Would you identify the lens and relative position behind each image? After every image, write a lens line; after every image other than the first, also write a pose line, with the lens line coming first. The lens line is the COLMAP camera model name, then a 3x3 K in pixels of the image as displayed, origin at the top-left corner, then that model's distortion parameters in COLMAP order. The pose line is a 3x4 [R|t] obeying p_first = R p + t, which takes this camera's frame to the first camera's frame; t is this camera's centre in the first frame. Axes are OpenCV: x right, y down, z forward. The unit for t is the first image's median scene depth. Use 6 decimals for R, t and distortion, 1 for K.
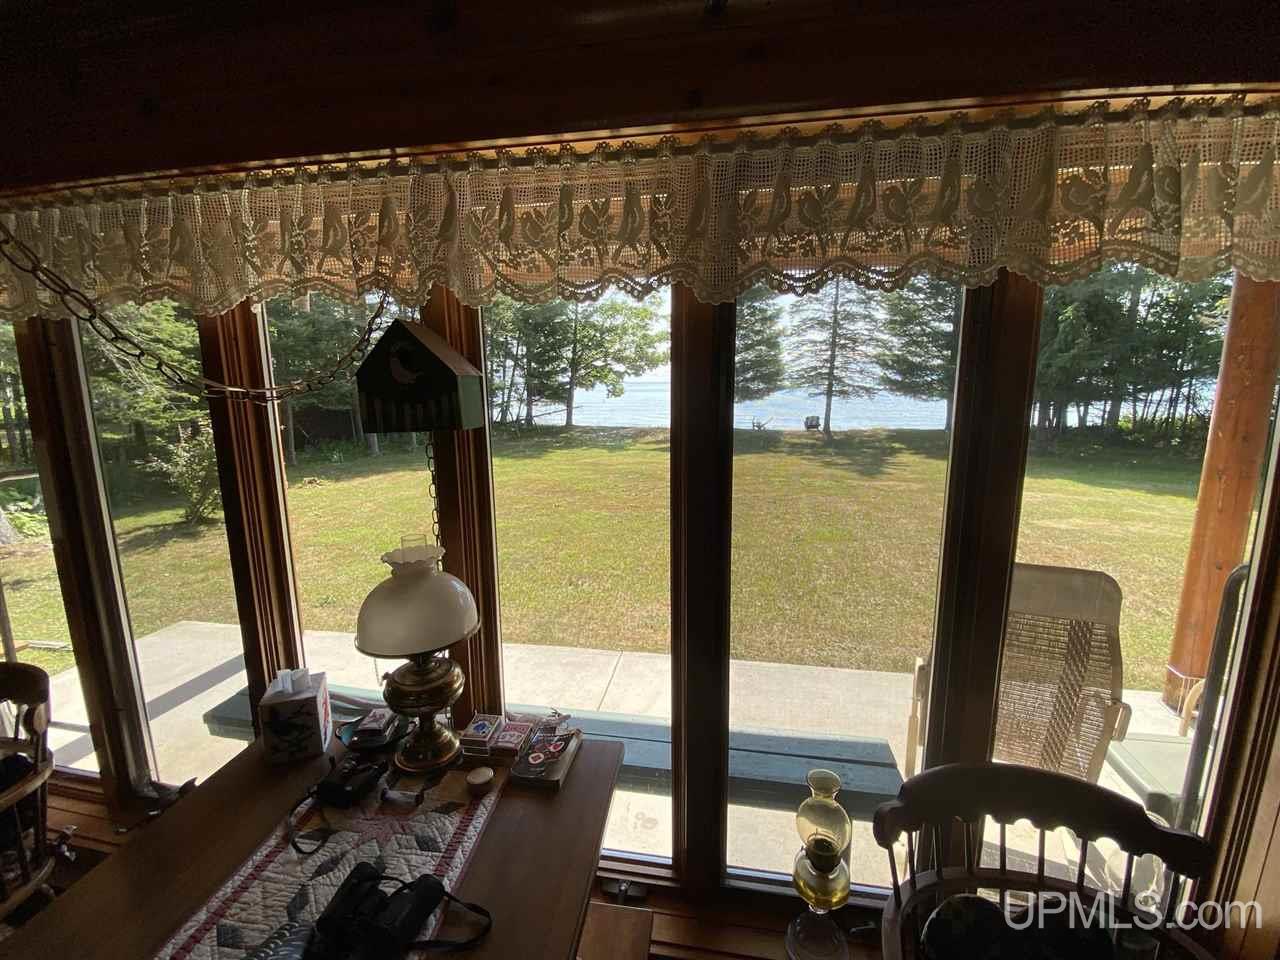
lens RADIAL K [[556.1, 0, 639.3], [0, 556.1, 475.2], [0, 0, 1]] dist [0.002559, 0.000116]
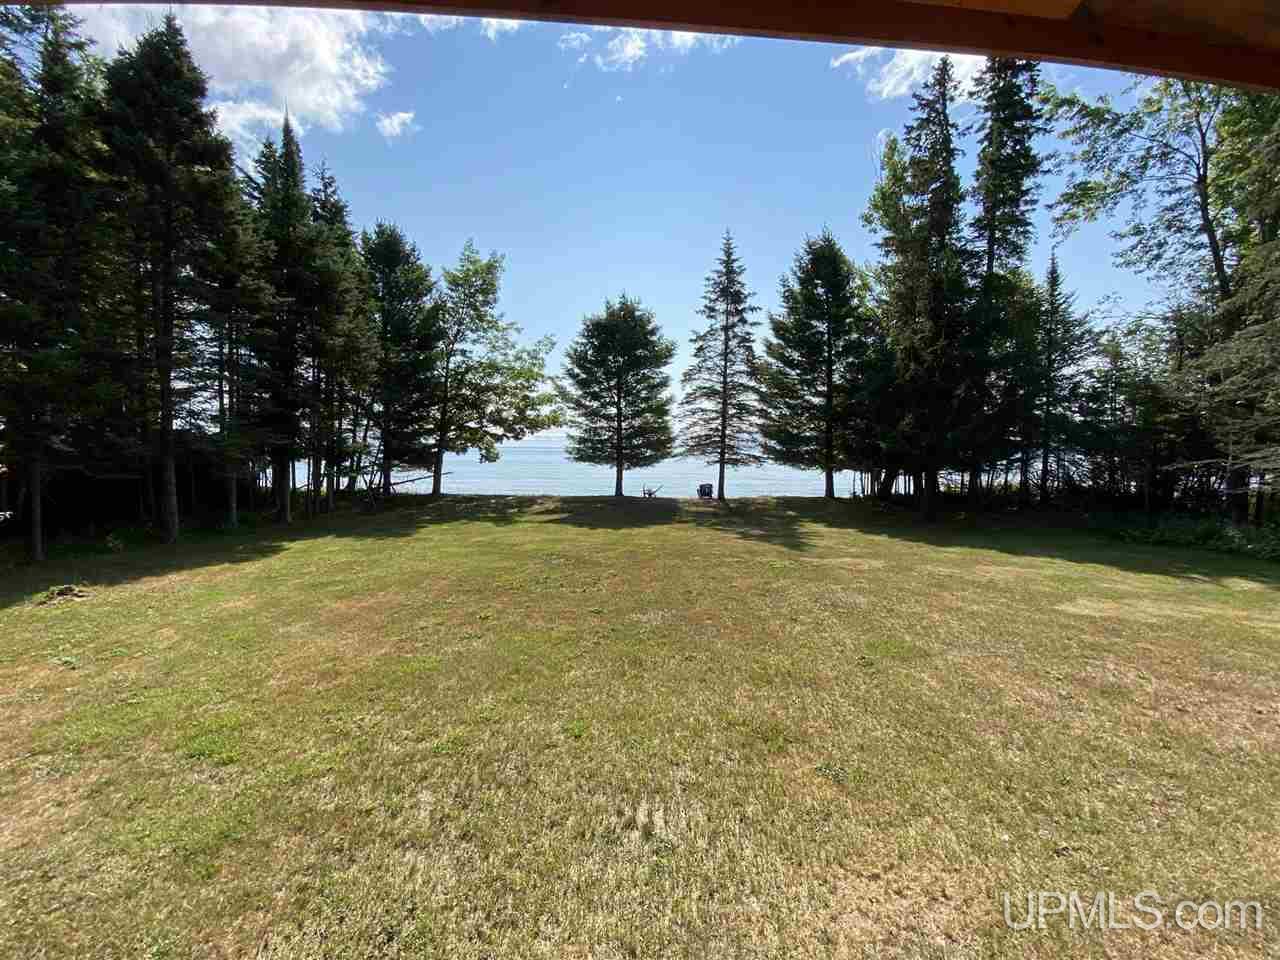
lens RADIAL K [[517.4, 0, 637.7], [0, 517.4, 485.9], [0, 0, 1]] dist [-0.022641, -0.000886]
pose [[0.953156, -0.006138, 0.302418, -0.079935], [0.032244, 0.996159, -0.081407, -0.029059], [-0.300757, 0.087345, 0.949693, 0.148102]]
